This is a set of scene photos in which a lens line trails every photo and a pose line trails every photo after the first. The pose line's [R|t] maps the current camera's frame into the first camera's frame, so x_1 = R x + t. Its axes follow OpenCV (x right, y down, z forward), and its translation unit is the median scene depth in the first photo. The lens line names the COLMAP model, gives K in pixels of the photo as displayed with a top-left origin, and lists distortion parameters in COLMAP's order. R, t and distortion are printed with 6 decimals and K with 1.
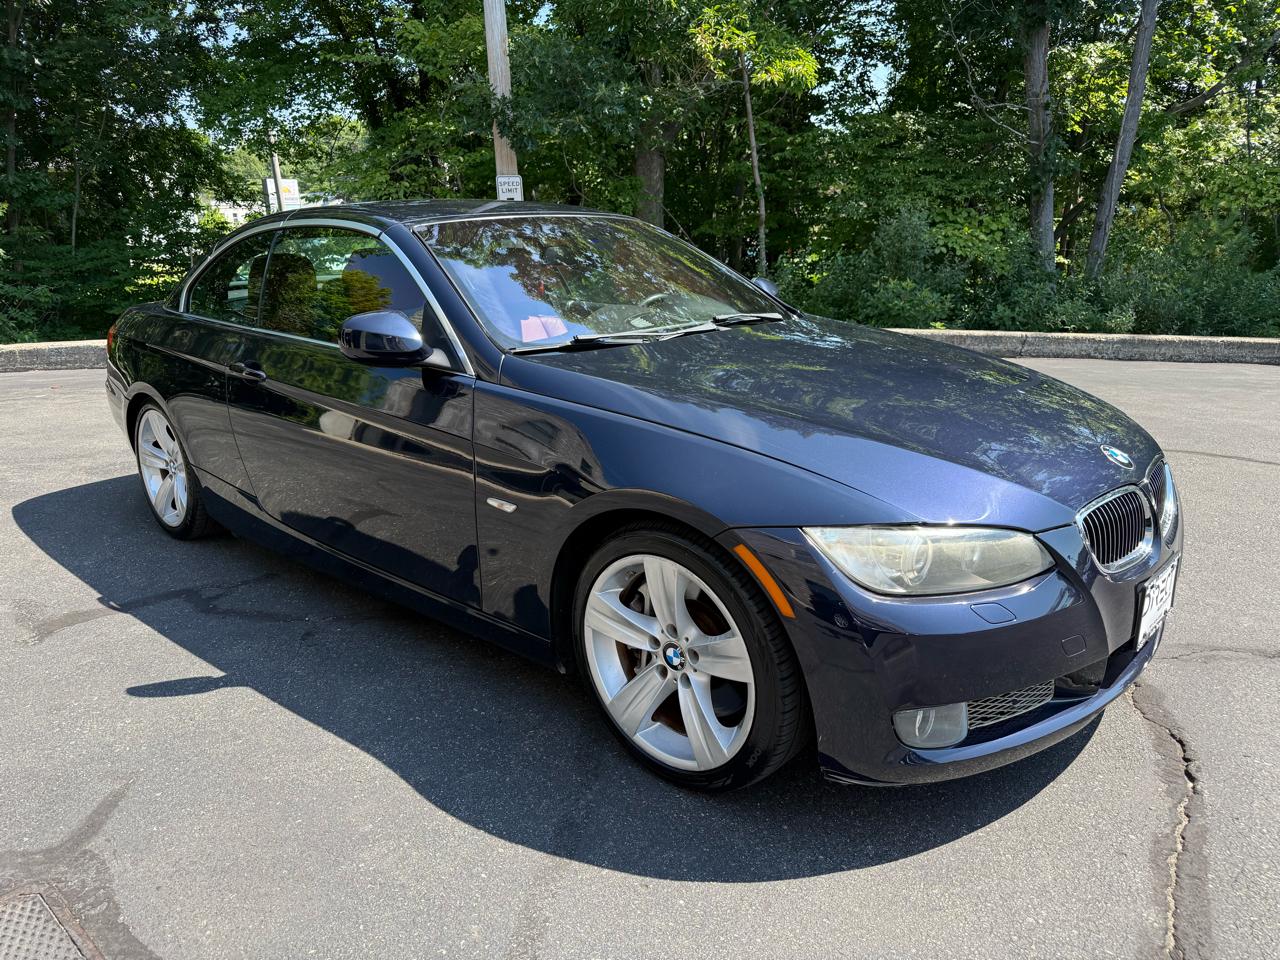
lens RADIAL K [[917.4, 0, 645.9], [0, 917.4, 476.1], [0, 0, 1]] dist [0.003518, -0.009111]
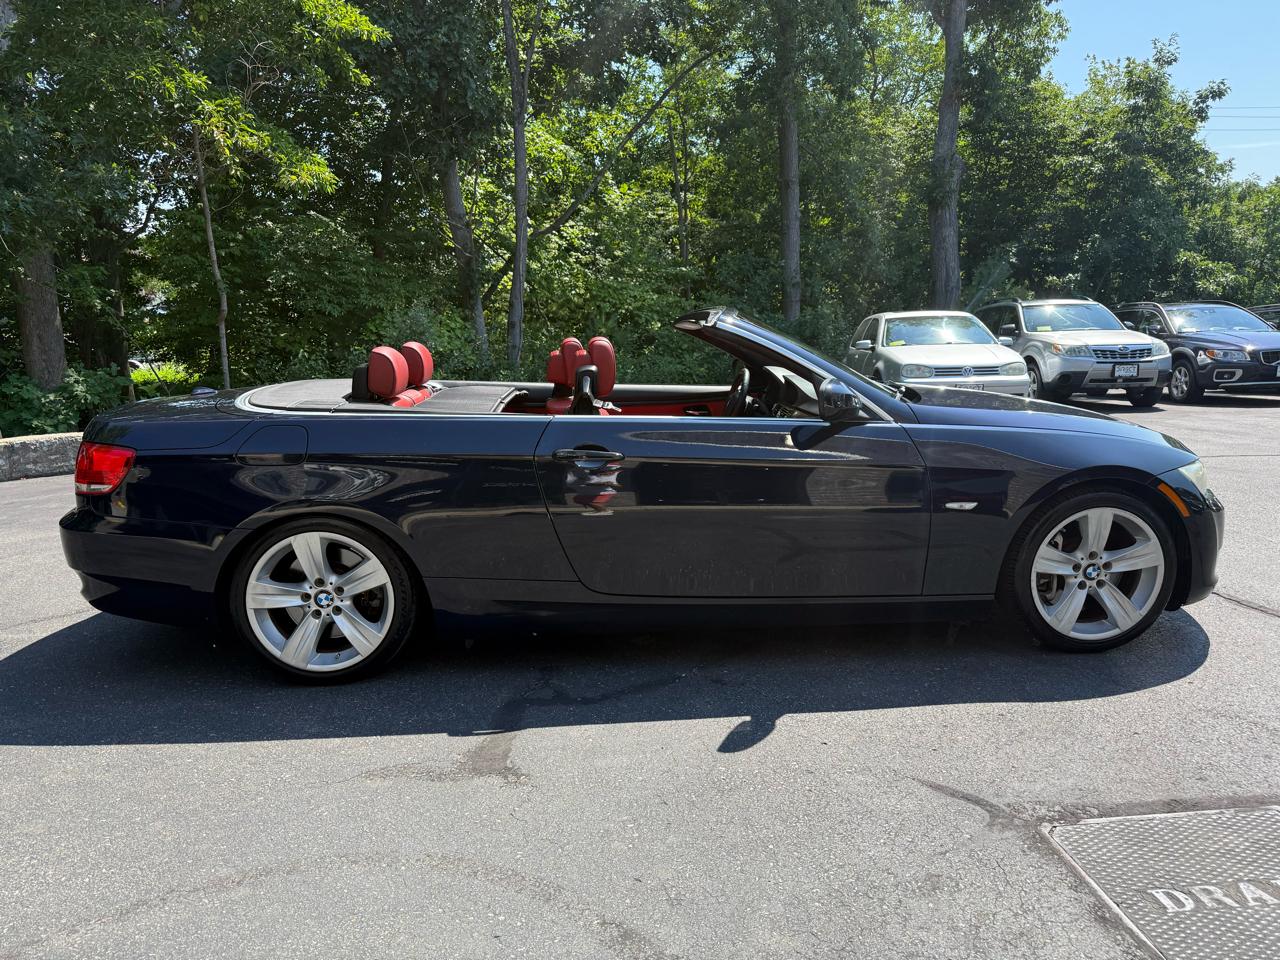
lens RADIAL K [[937.3, 0, 636.8], [0, 937.3, 479.3], [0, 0, 1]] dist [-0.002456, -0.003182]
pose [[0.702798, -0.118800, 0.701400, -1.597856], [0.192400, 0.980955, -0.026633, -0.070082], [-0.684878, 0.153667, 0.712270, 0.336251]]
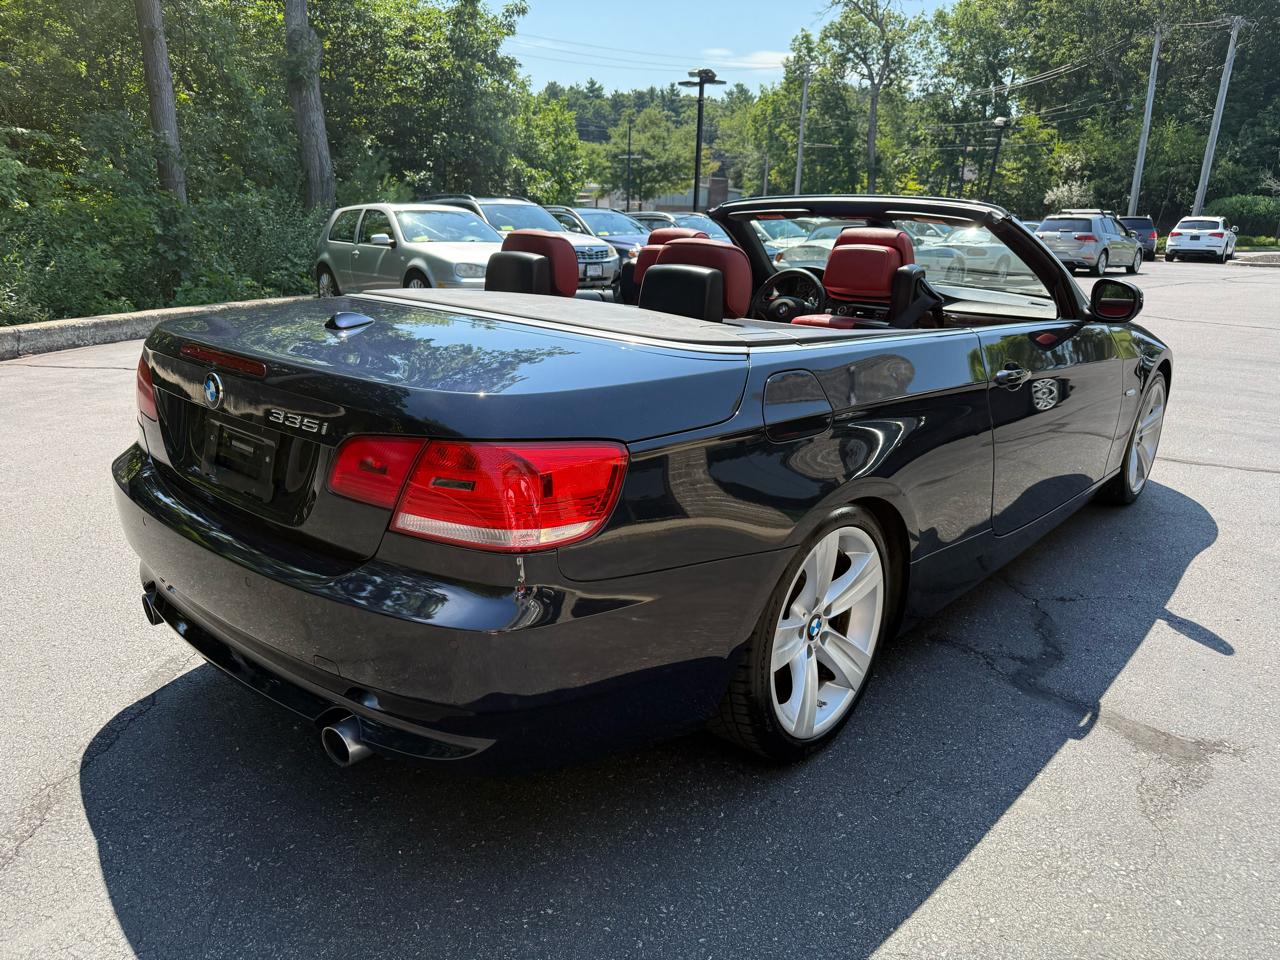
lens RADIAL K [[937.3, 0, 636.8], [0, 937.3, 479.3], [0, 0, 1]] dist [-0.002456, -0.003182]
pose [[-0.025872, -0.256163, 0.966287, -1.833336], [0.232371, 0.938593, 0.255043, -0.463715], [-0.972283, 0.231136, 0.035242, 1.899108]]
